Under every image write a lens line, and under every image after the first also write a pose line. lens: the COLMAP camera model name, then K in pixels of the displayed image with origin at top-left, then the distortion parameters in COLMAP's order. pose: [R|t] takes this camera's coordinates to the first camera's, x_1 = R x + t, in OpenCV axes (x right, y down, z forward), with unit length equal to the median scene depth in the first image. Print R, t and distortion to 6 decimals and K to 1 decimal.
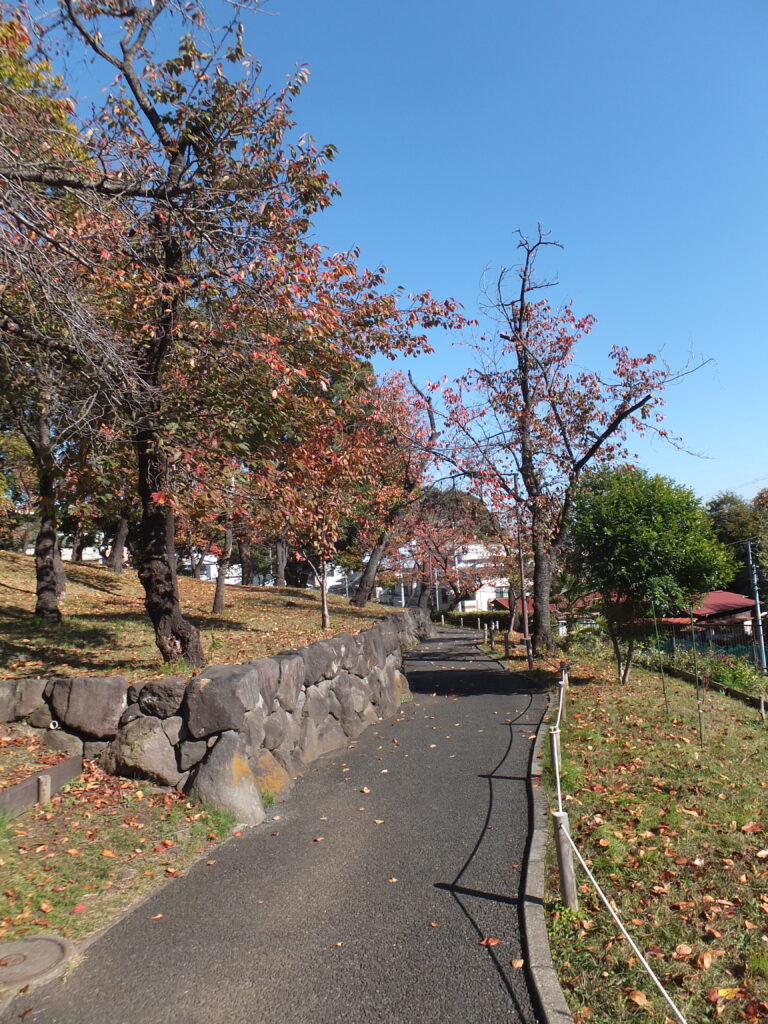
lens RADIAL K [[663.2, 0, 384.0], [0, 663.2, 512.0], [0, 0, 1]] dist [-0.006222, -0.000911]
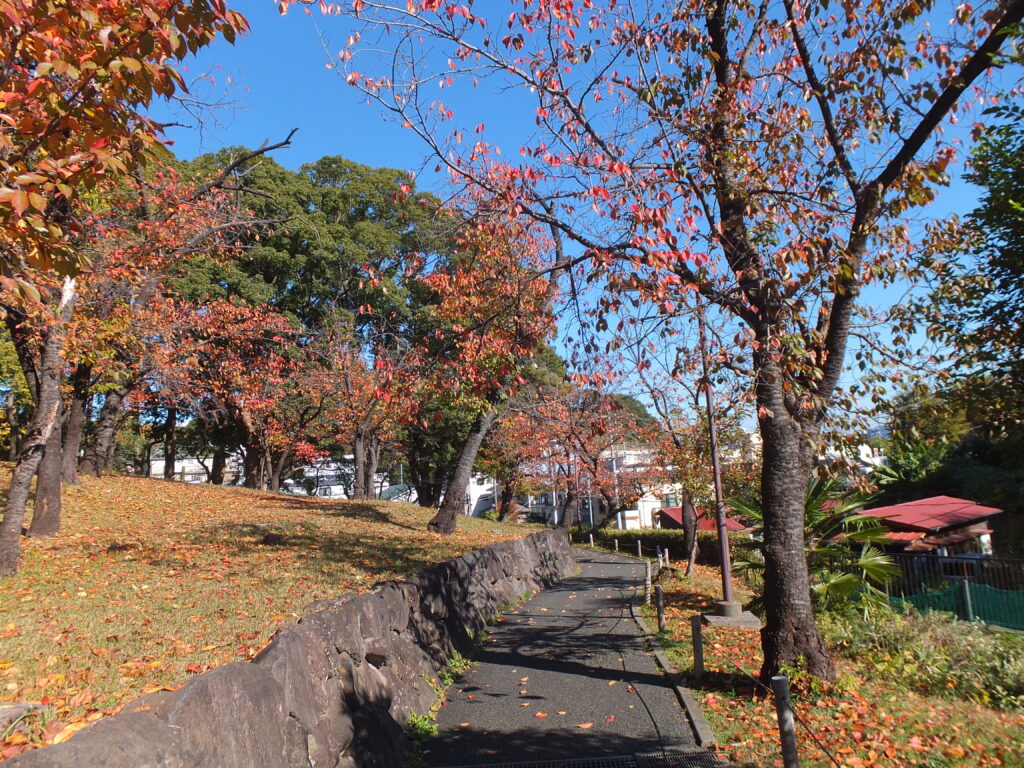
lens RADIAL K [[663.2, 0, 512.0], [0, 663.2, 384.0], [0, 0, 1]] dist [-0.006222, -0.000911]
pose [[0.998642, -0.018586, -0.048672, 0.059050], [0.015993, 0.998460, -0.053126, 0.036727], [0.049584, 0.052276, 0.997401, 0.367143]]
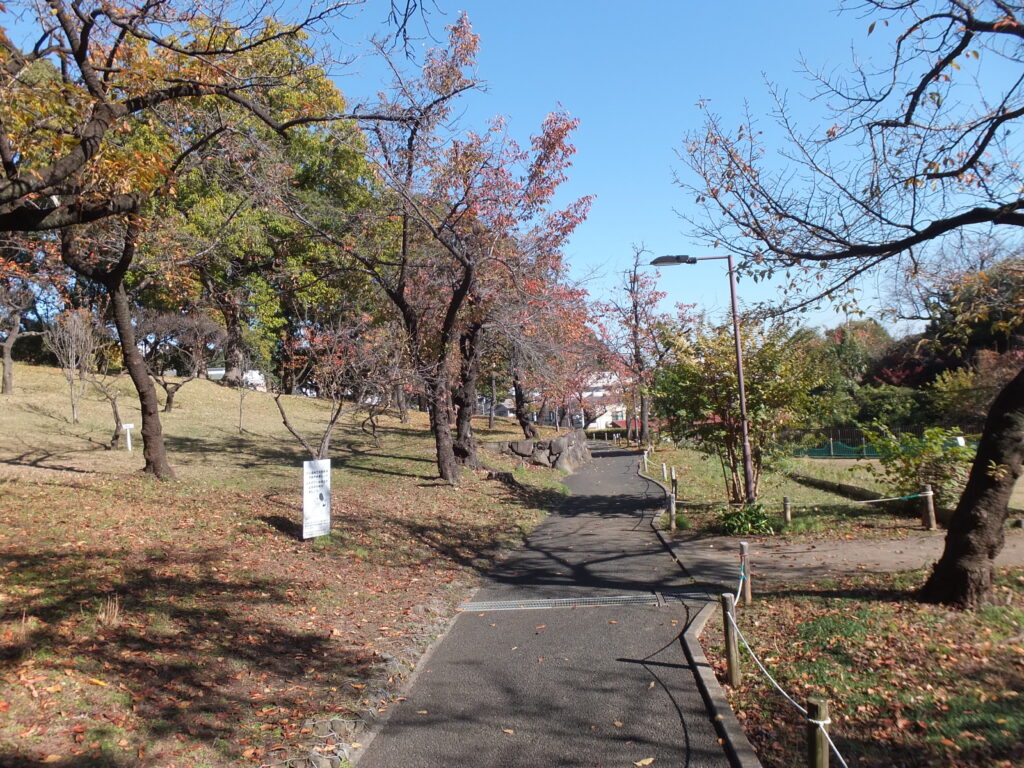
lens RADIAL K [[663.2, 0, 512.0], [0, 663.2, 384.0], [0, 0, 1]] dist [-0.006222, -0.000911]
pose [[0.999513, -0.017554, 0.025782, -0.149701], [0.015735, 0.997484, 0.069126, -0.083715], [-0.026931, -0.068687, 0.997275, -0.688475]]
